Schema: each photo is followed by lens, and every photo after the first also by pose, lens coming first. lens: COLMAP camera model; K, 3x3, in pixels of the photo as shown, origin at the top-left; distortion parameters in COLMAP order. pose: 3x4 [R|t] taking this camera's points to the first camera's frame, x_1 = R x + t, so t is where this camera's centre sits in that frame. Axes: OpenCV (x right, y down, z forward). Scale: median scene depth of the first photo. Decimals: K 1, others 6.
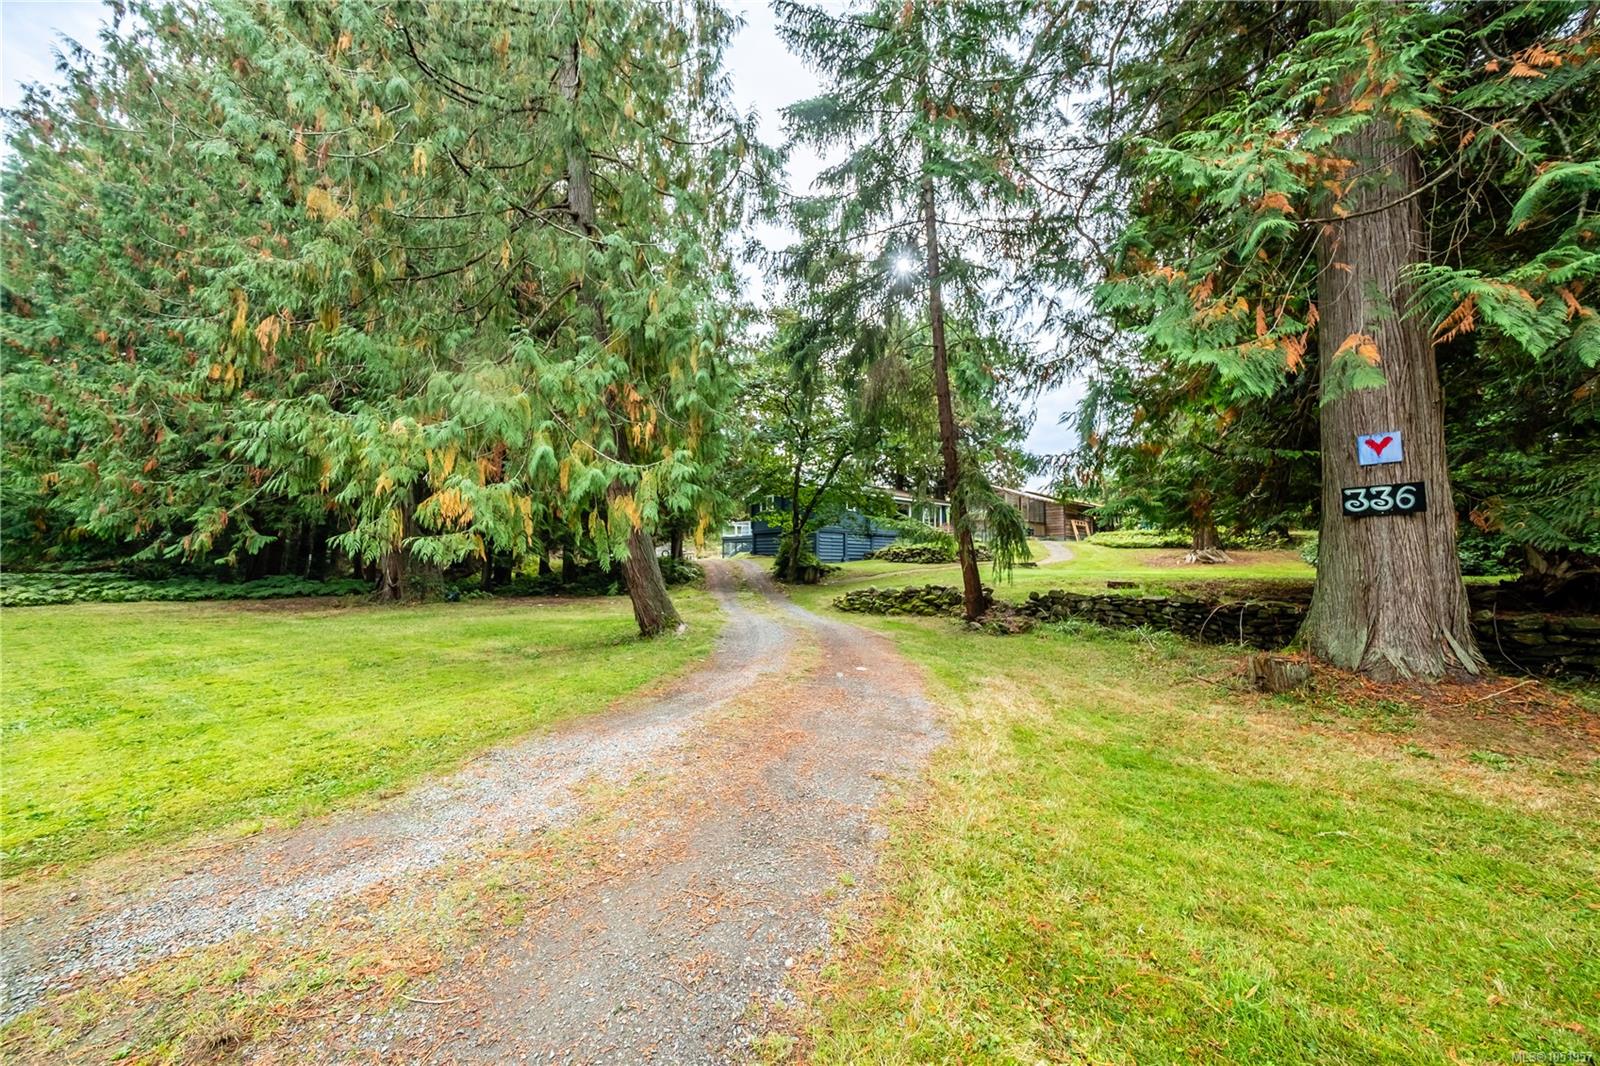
lens RADIAL K [[563.1, 0, 800.0], [0, 563.1, 533.0], [0, 0, 1]] dist [-0.000219, -0.000006]
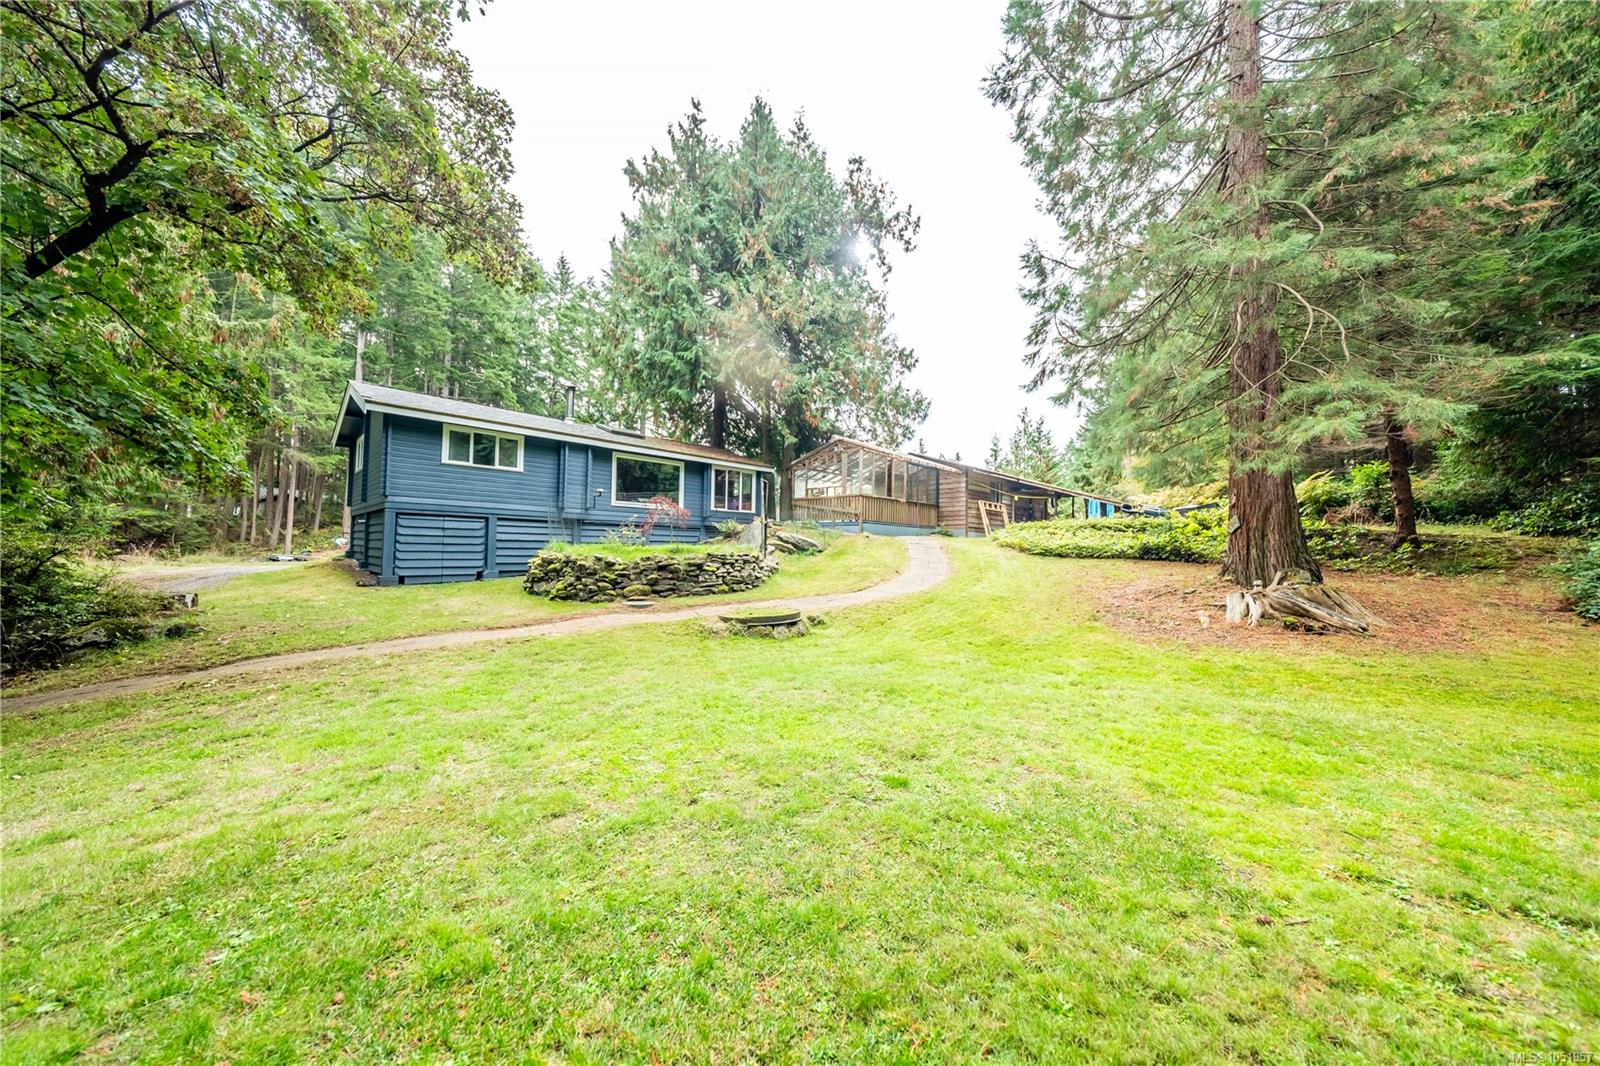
lens RADIAL K [[547.8, 0, 800.0], [0, 547.8, 533.0], [0, 0, 1]] dist [-0.000105, -0.000049]
pose [[0.997305, 0.011421, 0.072468, 0.316307], [-0.013697, 0.999426, 0.030986, -0.005013], [-0.072072, -0.031895, 0.996889, 0.539537]]
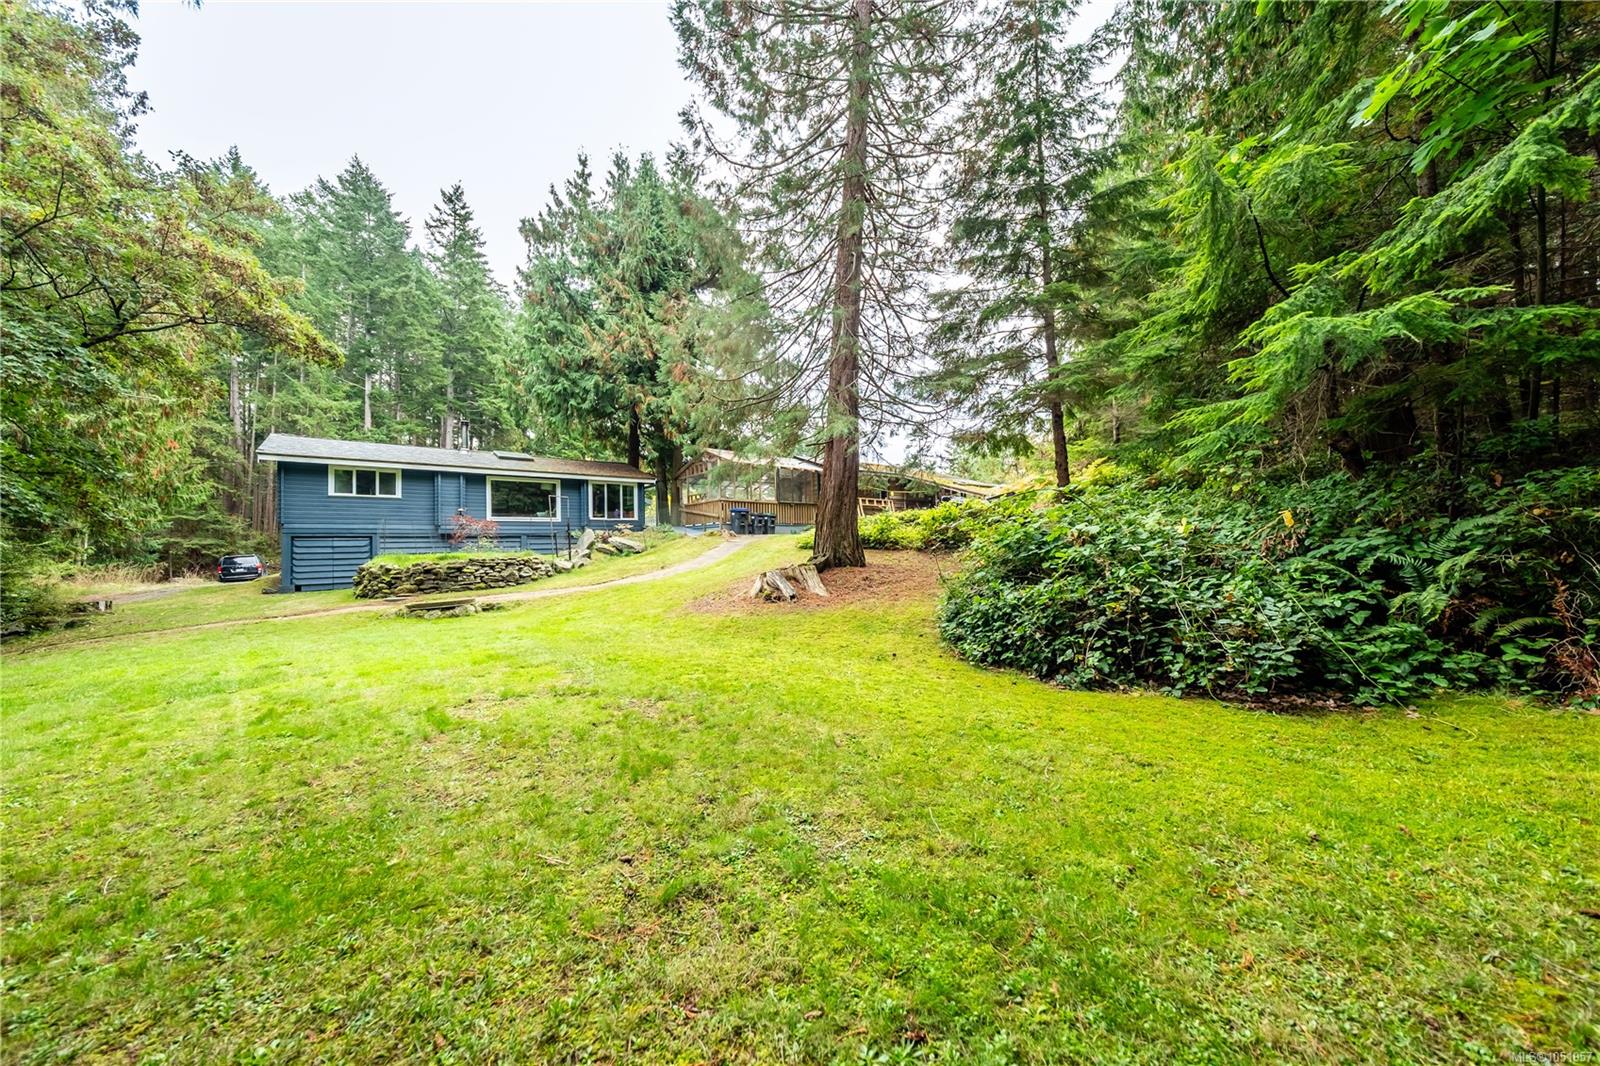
lens RADIAL K [[563.1, 0, 800.0], [0, 563.1, 533.0], [0, 0, 1]] dist [-0.000219, -0.000006]
pose [[0.998436, -0.033671, -0.044630, 0.578152], [0.035091, 0.998890, 0.031431, -0.006759], [0.043522, -0.032948, 0.998509, 0.440188]]
